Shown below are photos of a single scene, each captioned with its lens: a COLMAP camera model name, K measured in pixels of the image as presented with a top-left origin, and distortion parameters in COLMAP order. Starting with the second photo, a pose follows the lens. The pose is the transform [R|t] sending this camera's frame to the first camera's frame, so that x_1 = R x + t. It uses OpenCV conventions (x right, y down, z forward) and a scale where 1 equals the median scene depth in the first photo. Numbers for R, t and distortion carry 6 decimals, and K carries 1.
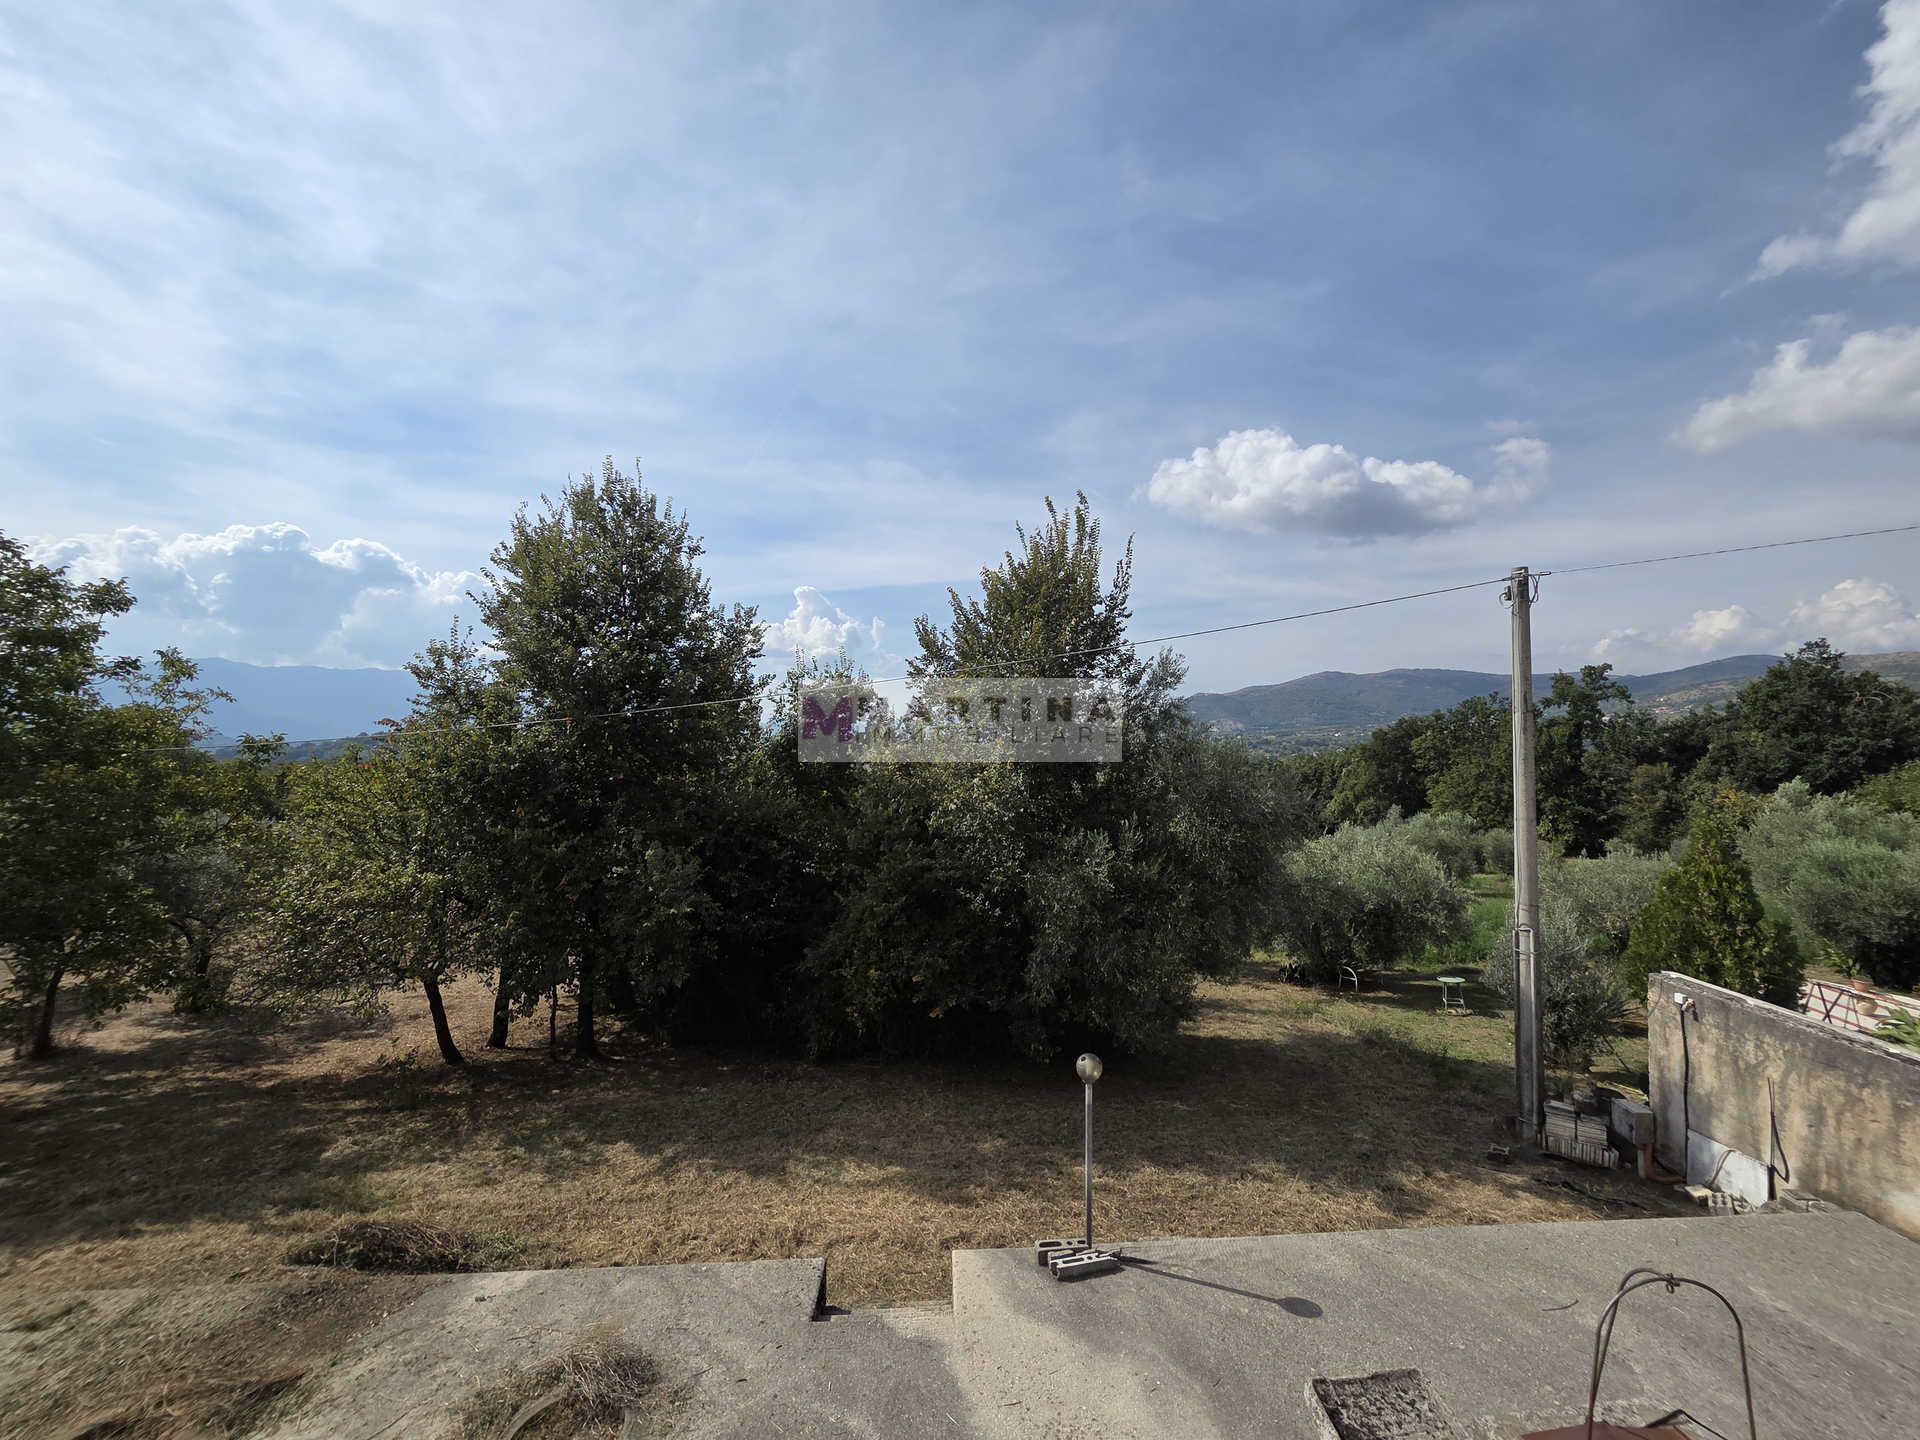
lens RADIAL K [[783.1, 0, 958.5], [0, 783.1, 719.7], [0, 0, 1]] dist [0.002386, -0.000801]
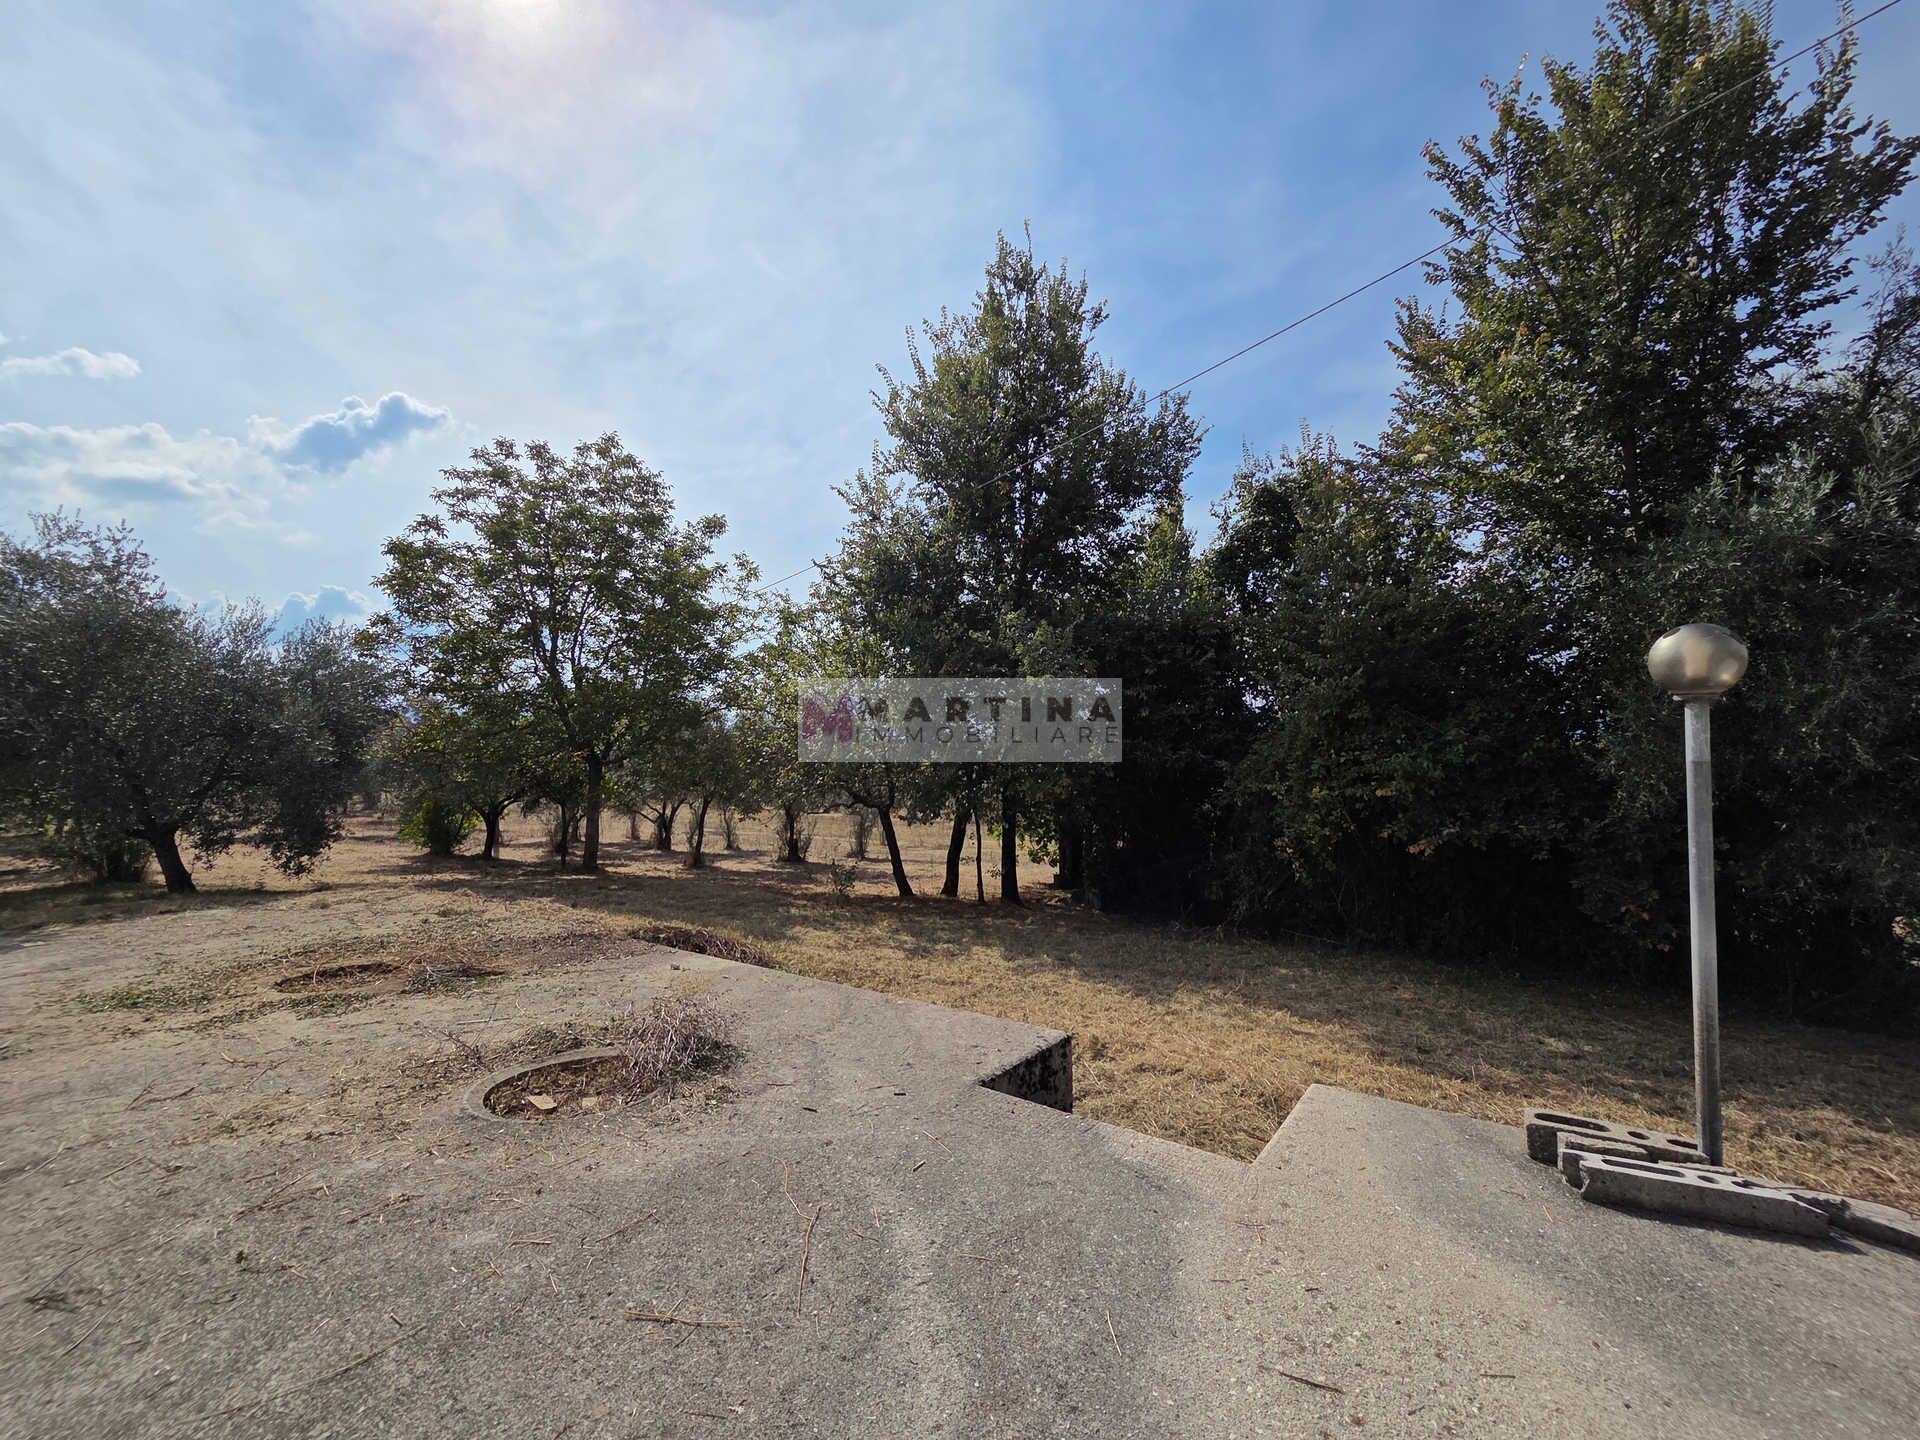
lens RADIAL K [[783.1, 0, 957.0], [0, 783.1, 721.6], [0, 0, 1]] dist [0.002386, -0.000801]
pose [[0.782434, -0.025526, -0.622210, 0.107264], [0.030291, 0.999537, -0.002914, 0.397914], [0.621996, -0.016568, 0.782845, 0.441117]]
